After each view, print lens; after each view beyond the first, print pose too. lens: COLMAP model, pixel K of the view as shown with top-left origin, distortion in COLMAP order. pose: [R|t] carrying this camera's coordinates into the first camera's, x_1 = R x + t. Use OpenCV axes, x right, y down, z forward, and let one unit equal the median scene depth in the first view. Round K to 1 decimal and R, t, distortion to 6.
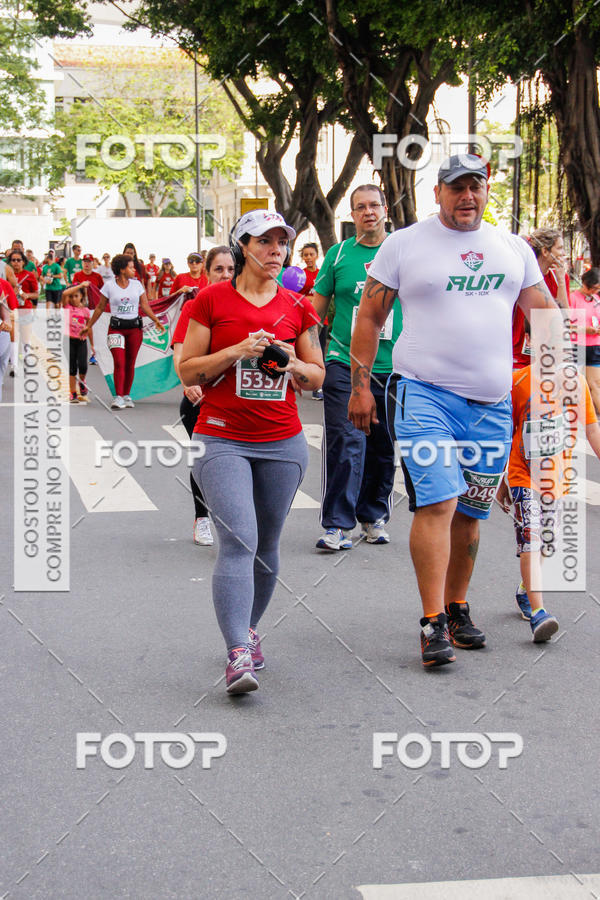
lens RADIAL K [[2122.4, 0, 303.6], [0, 2122.4, 445.4], [0, 0, 1]] dist [0.245913, 4.858392]
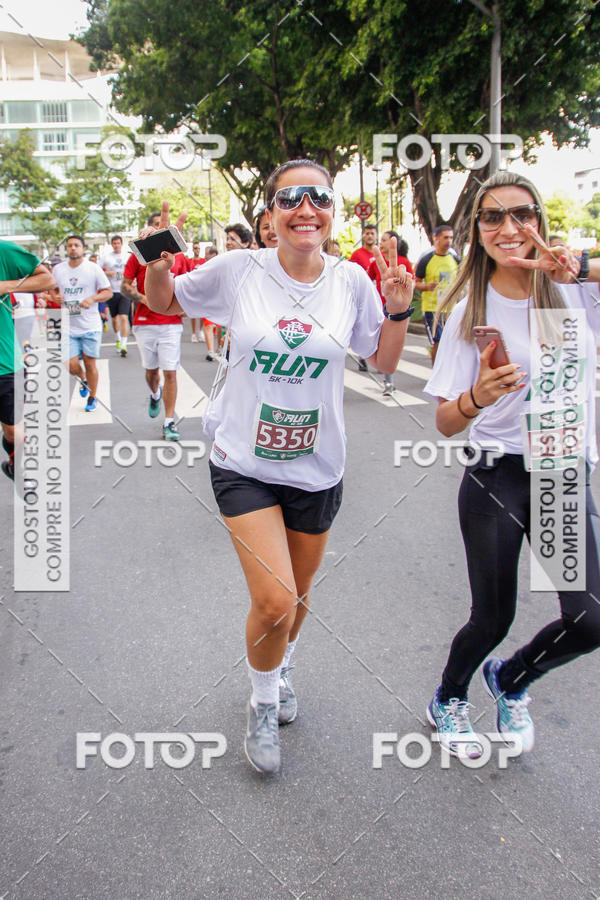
lens RADIAL K [[2122.4, 0, 303.6], [0, 2122.4, 445.4], [0, 0, 1]] dist [0.245913, 4.858392]
pose [[0.996947, -0.033670, -0.070454, 0.171802], [0.034098, 0.999407, 0.004881, 0.077486], [0.070248, -0.007269, 0.997503, -0.999998]]
